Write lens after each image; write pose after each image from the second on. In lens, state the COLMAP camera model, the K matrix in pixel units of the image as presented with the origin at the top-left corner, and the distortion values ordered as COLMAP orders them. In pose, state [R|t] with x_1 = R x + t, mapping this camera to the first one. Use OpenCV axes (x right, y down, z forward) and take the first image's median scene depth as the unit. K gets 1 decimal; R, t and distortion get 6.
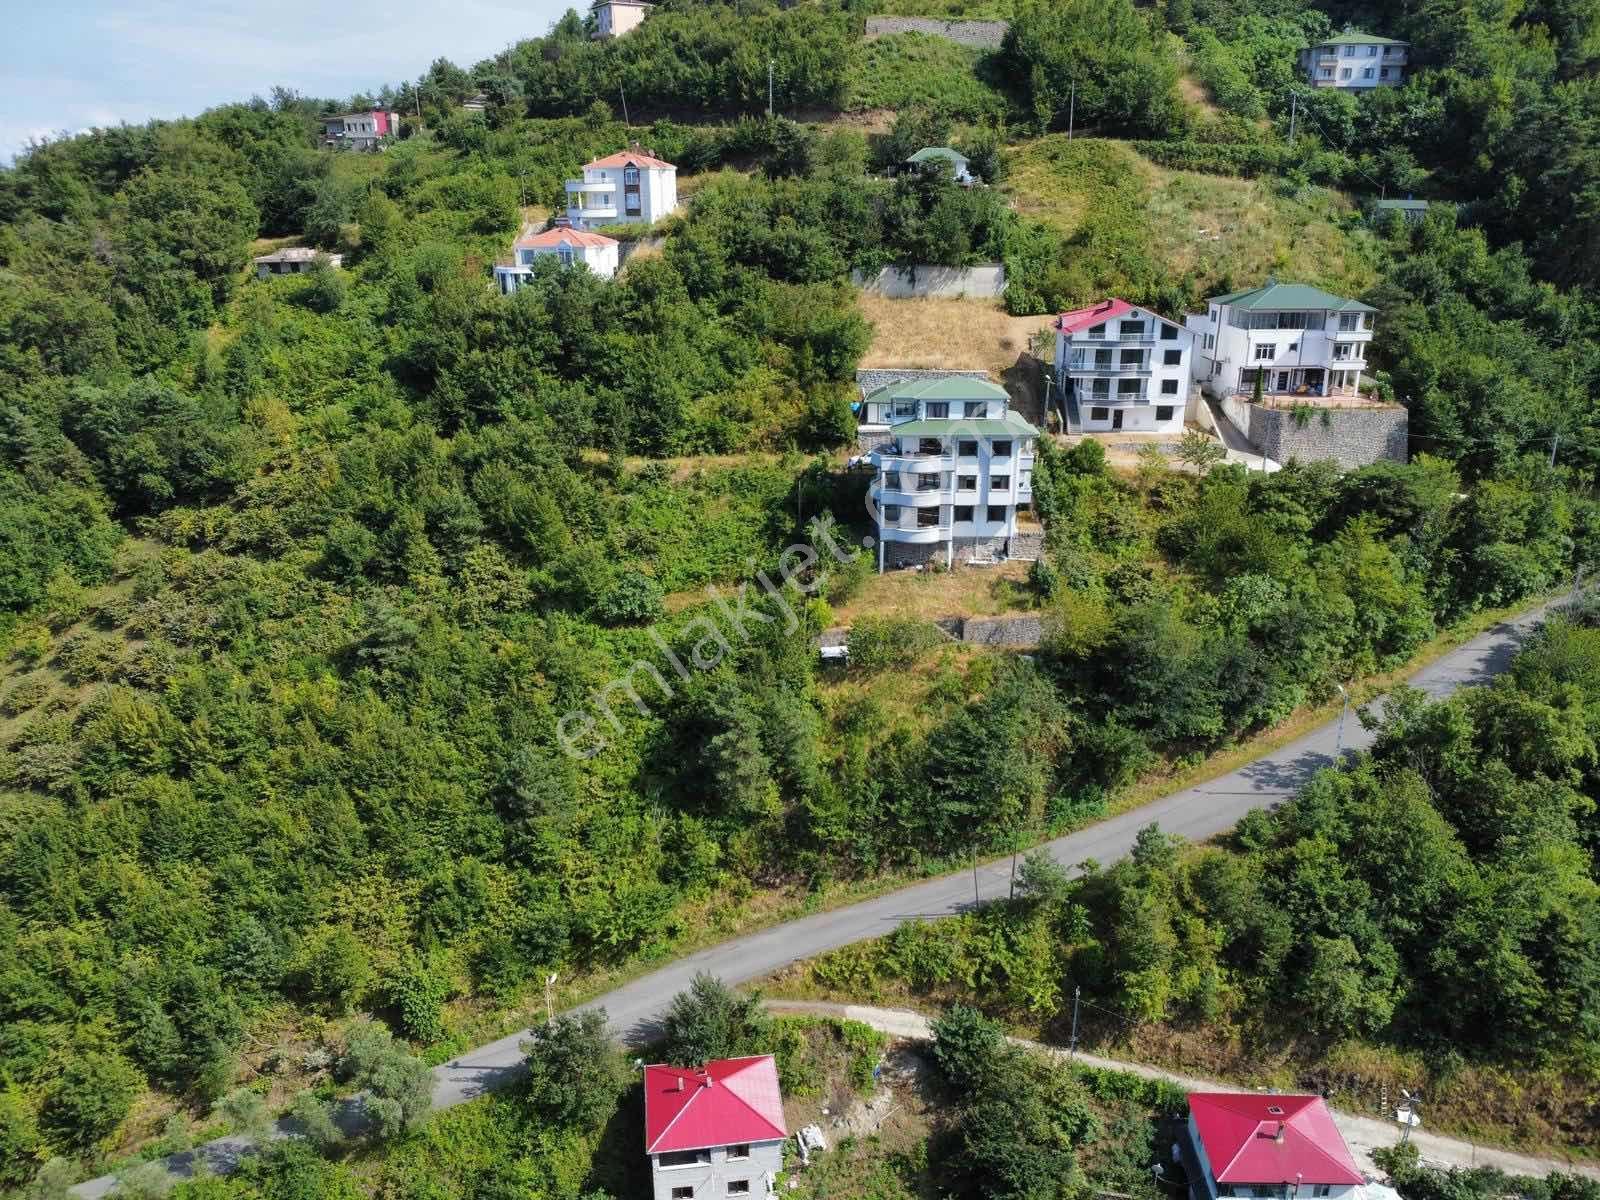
lens RADIAL K [[1157.8, 0, 794.5], [0, 1157.8, 605.6], [0, 0, 1]] dist [-0.025794, -0.009418]
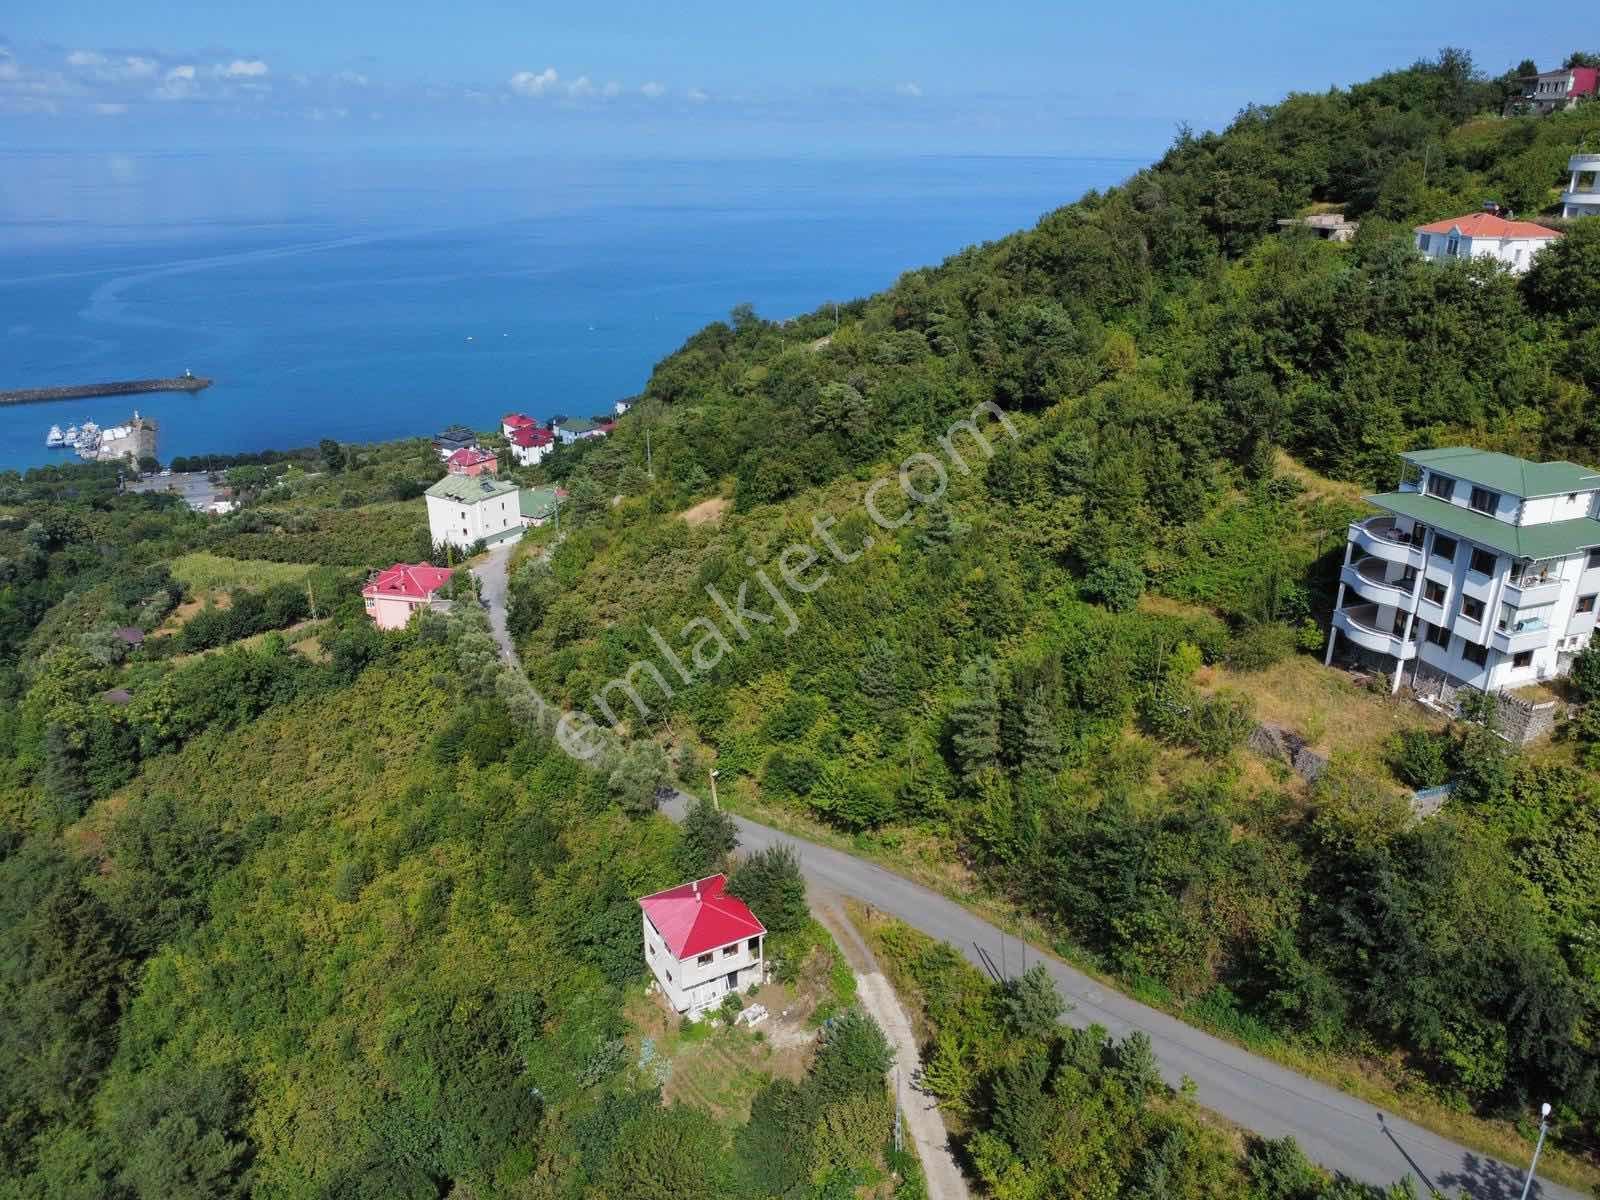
lens RADIAL K [[1157.8, 0, 794.3], [0, 1157.8, 600.6], [0, 0, 1]] dist [-0.025794, -0.009418]
pose [[0.351171, 0.356158, -0.865927, 0.550378], [-0.325955, 0.913481, 0.243528, -0.126815], [0.877743, 0.196733, 0.436880, 0.289064]]
